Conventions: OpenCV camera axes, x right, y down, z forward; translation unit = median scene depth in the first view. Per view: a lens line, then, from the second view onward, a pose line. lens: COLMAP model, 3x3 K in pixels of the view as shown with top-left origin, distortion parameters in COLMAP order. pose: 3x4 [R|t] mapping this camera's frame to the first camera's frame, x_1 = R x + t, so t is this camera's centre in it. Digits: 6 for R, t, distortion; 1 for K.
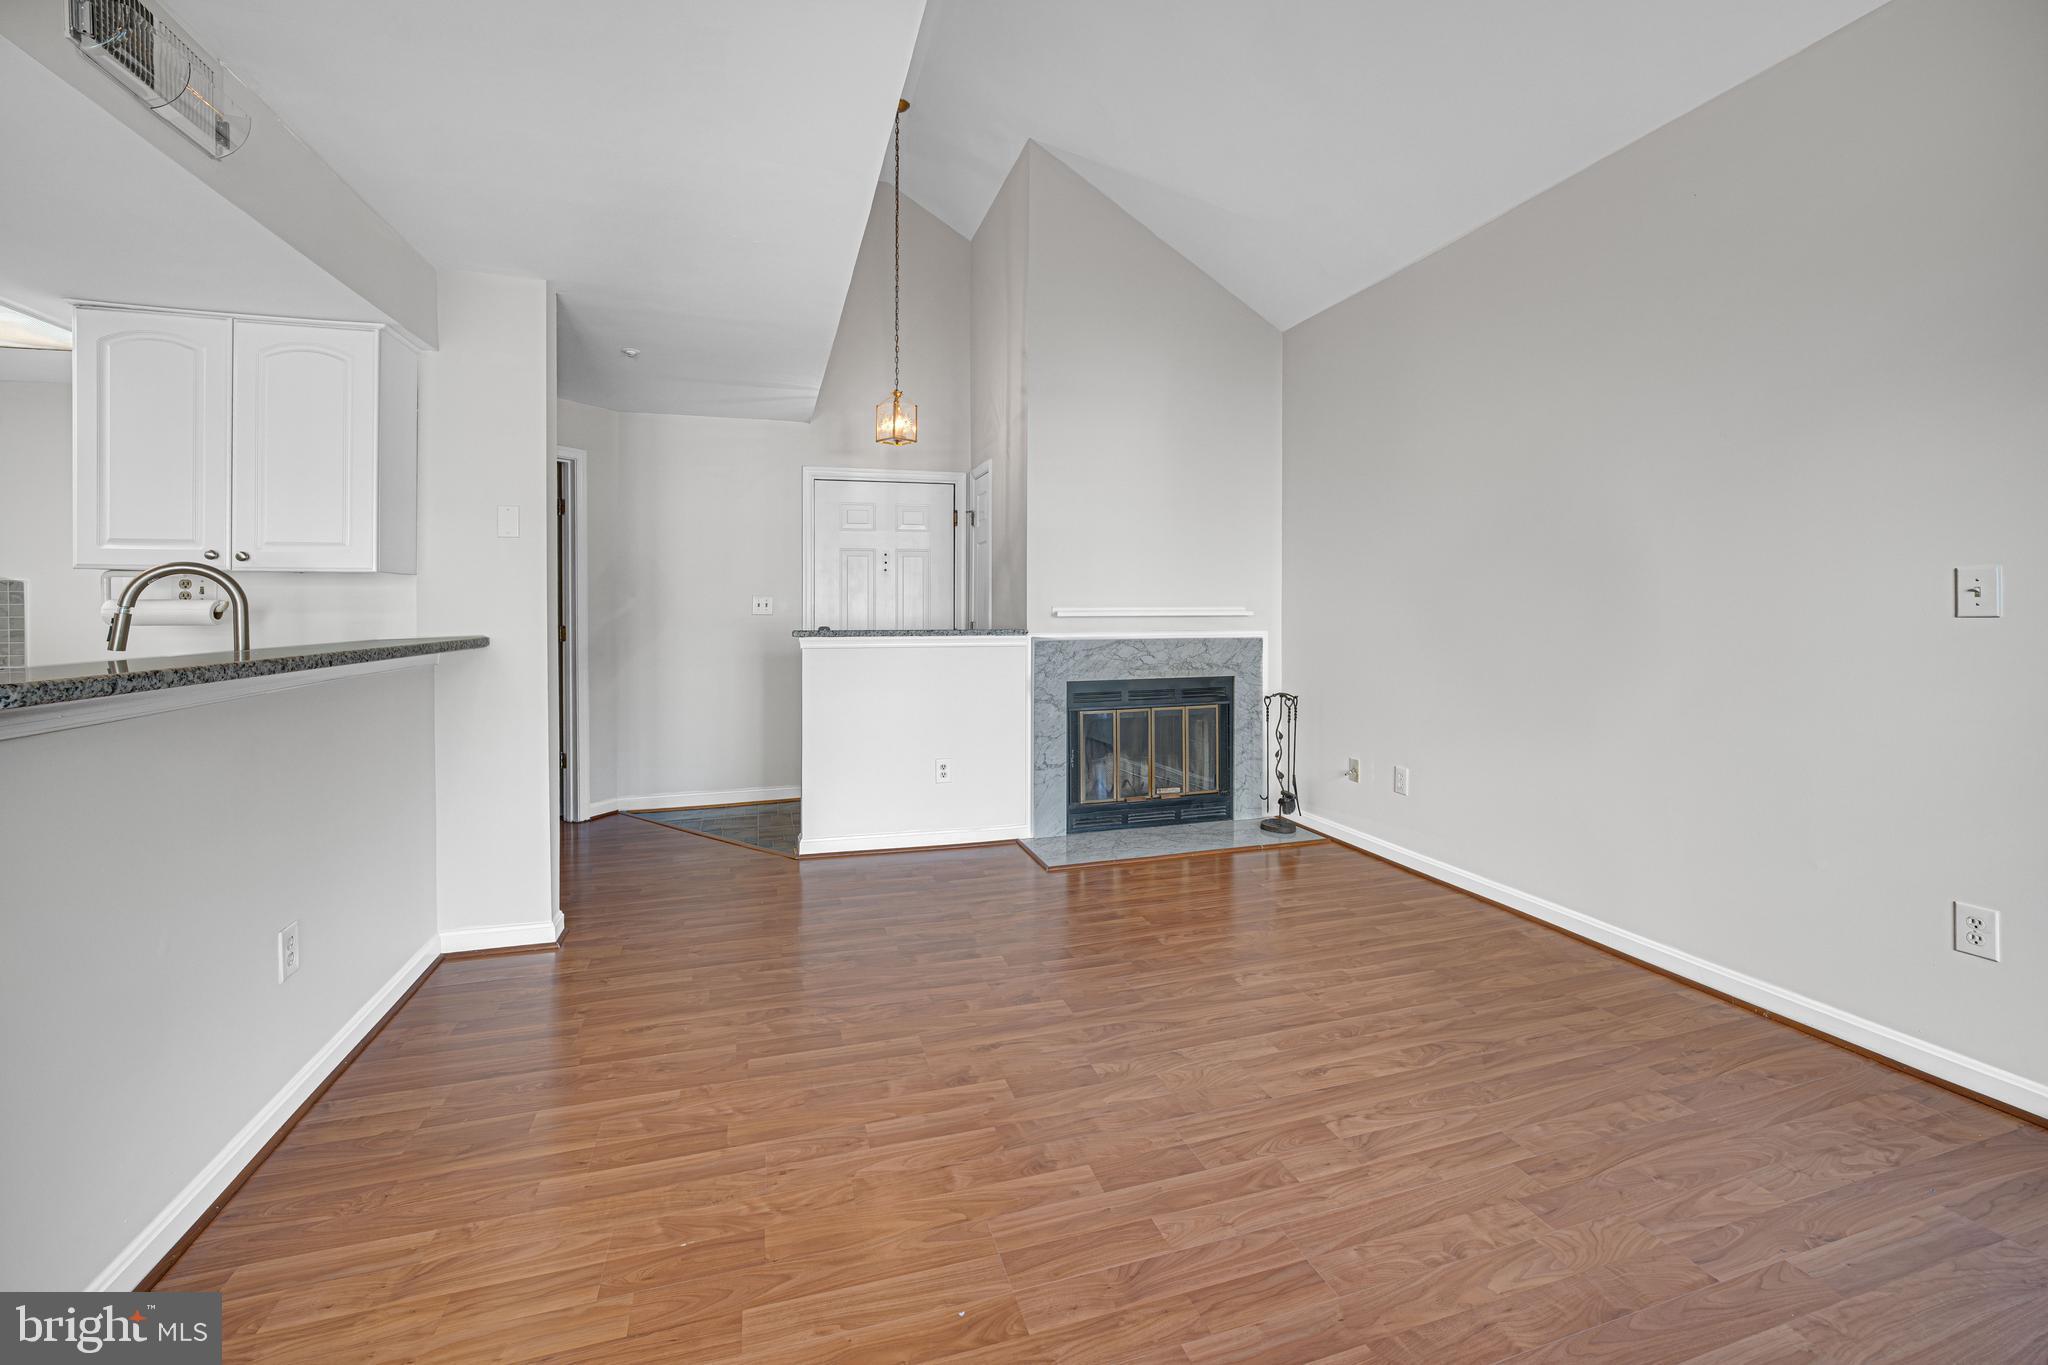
lens RADIAL K [[851.4, 0, 1023.6], [0, 851.4, 616.5], [0, 0, 1]] dist [-0.015042, 0.000356]
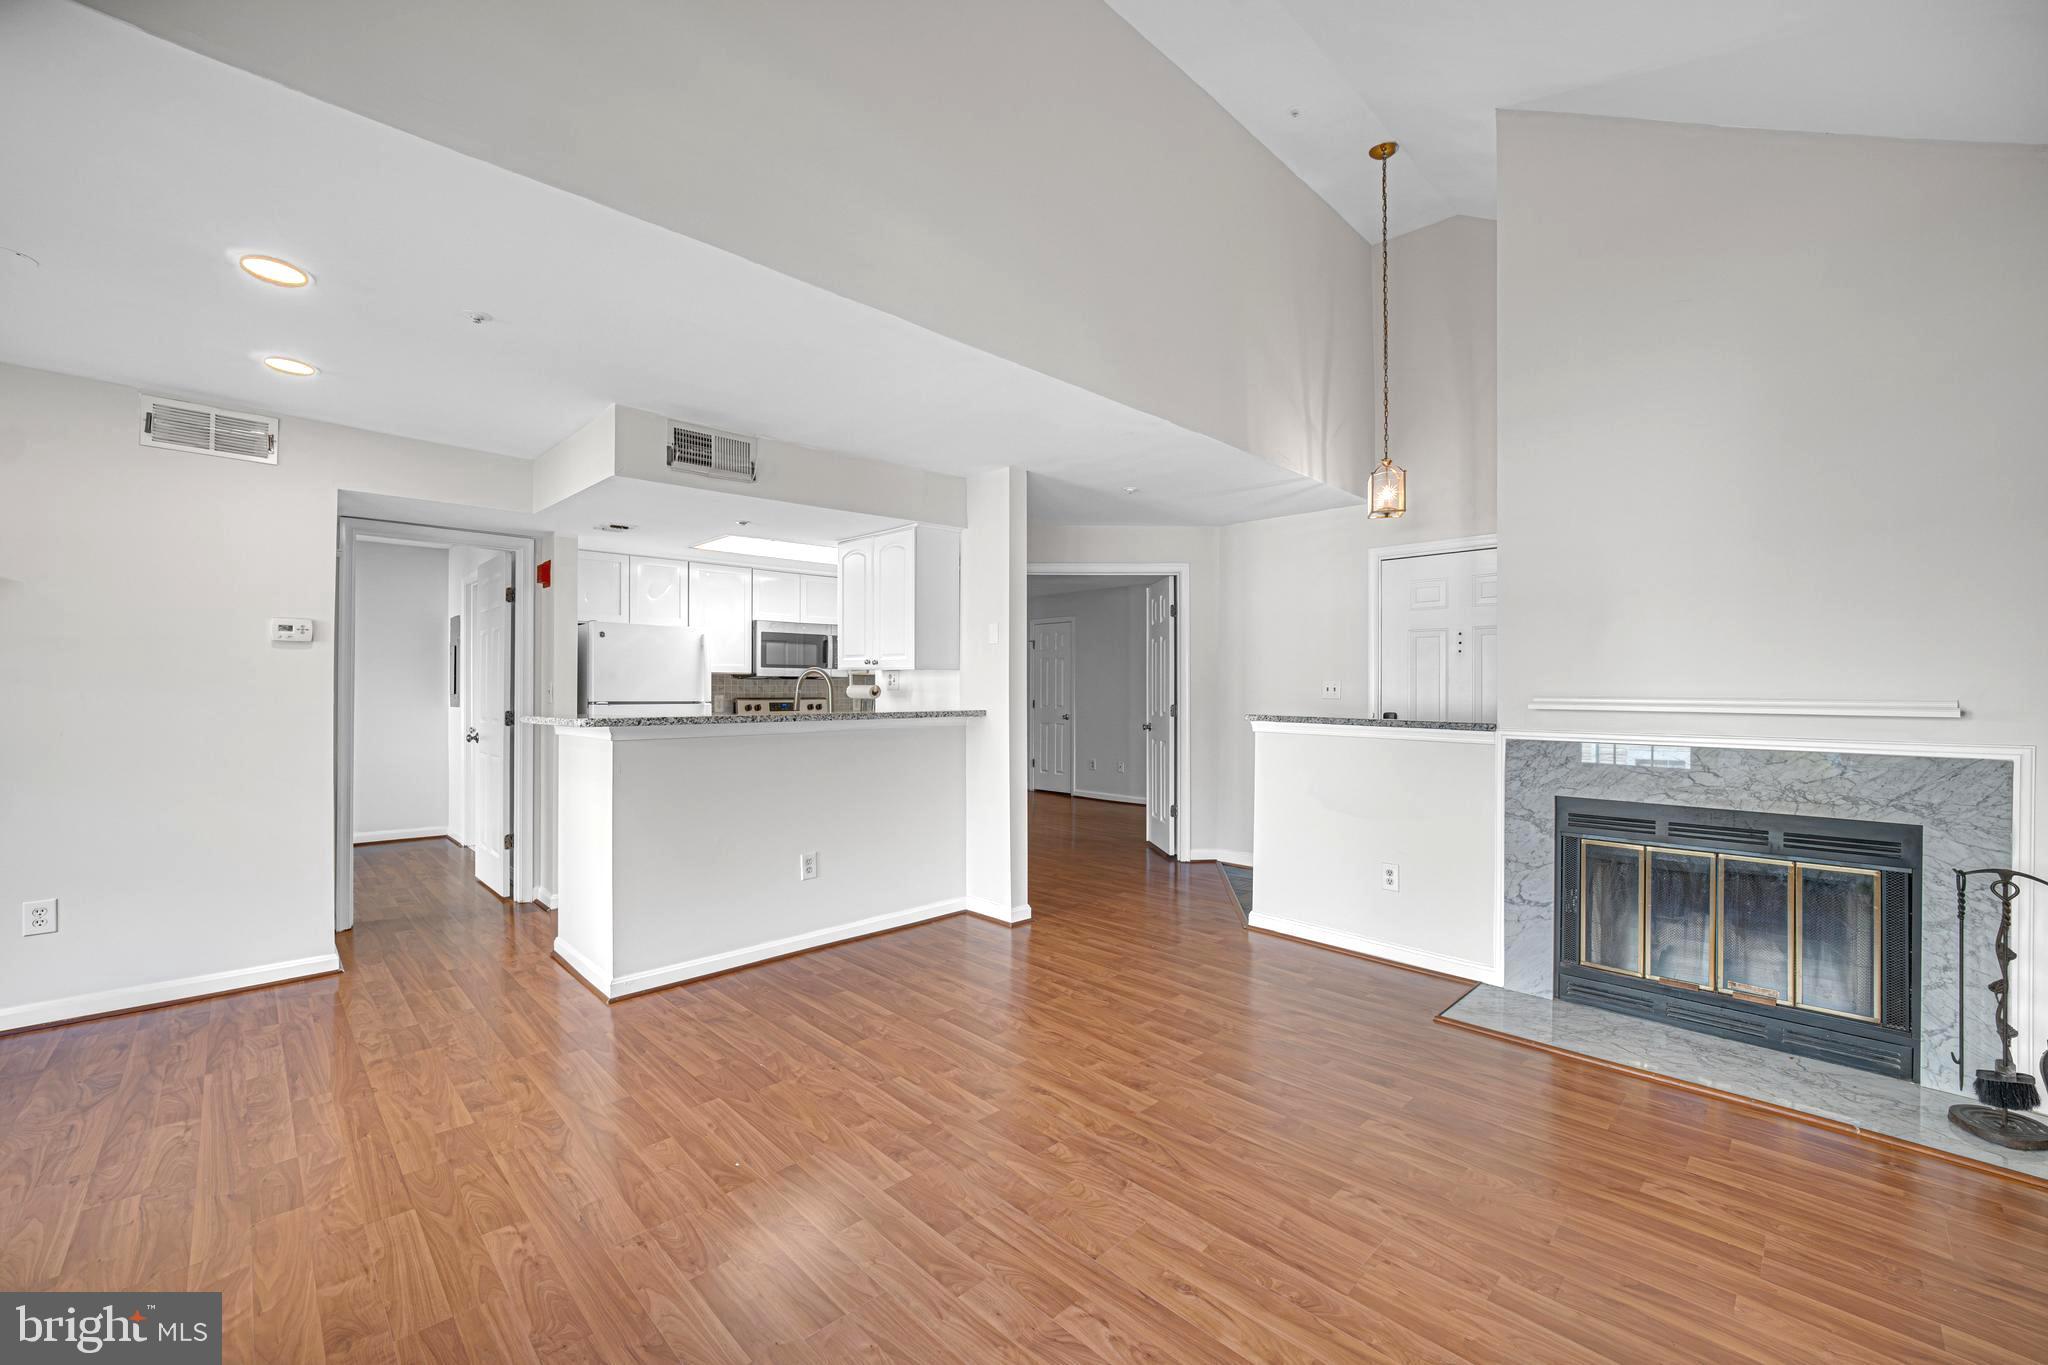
lens RADIAL K [[816.3, 0, 1019.5], [0, 816.3, 689.5], [0, 0, 1]] dist [-0.016122, 0.000275]
pose [[0.458313, 0.009504, -0.888740, 0.514016], [-0.015472, 0.999877, 0.002713, -0.013075], [0.888656, 0.012507, 0.458404, 0.275356]]
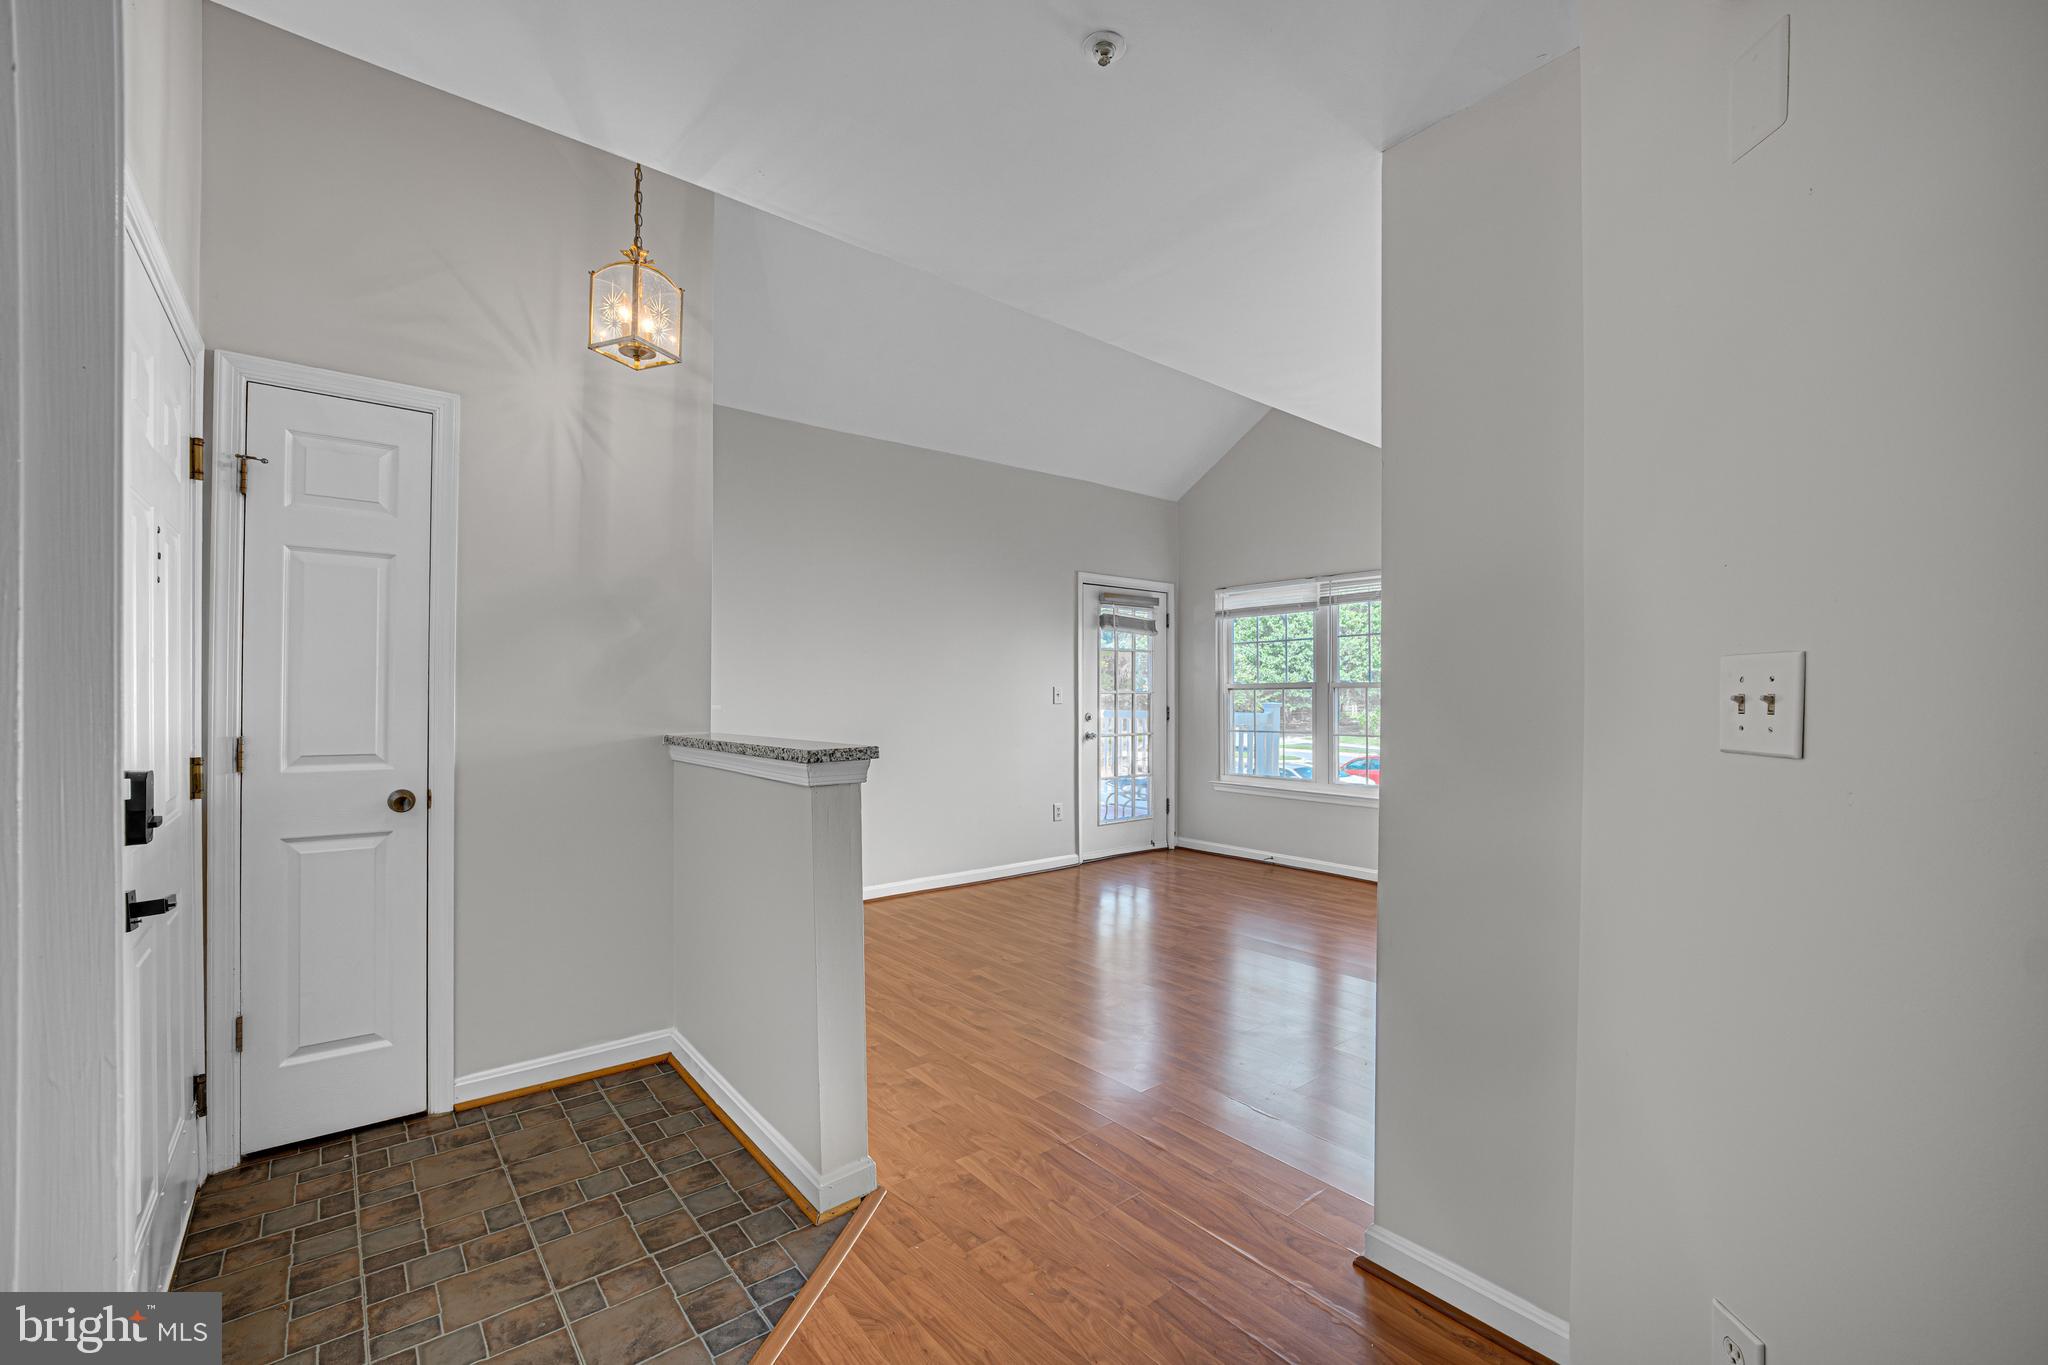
lens RADIAL K [[843.7, 0, 1020.5], [0, 843.7, 713.8], [0, 0, 1]] dist [0.000155, 0.000050]
pose [[-0.374545, -0.012746, 0.927121, -0.768459], [0.010174, 0.999789, 0.017855, -0.010511], [-0.927153, 0.016120, -0.374336, 1.113576]]
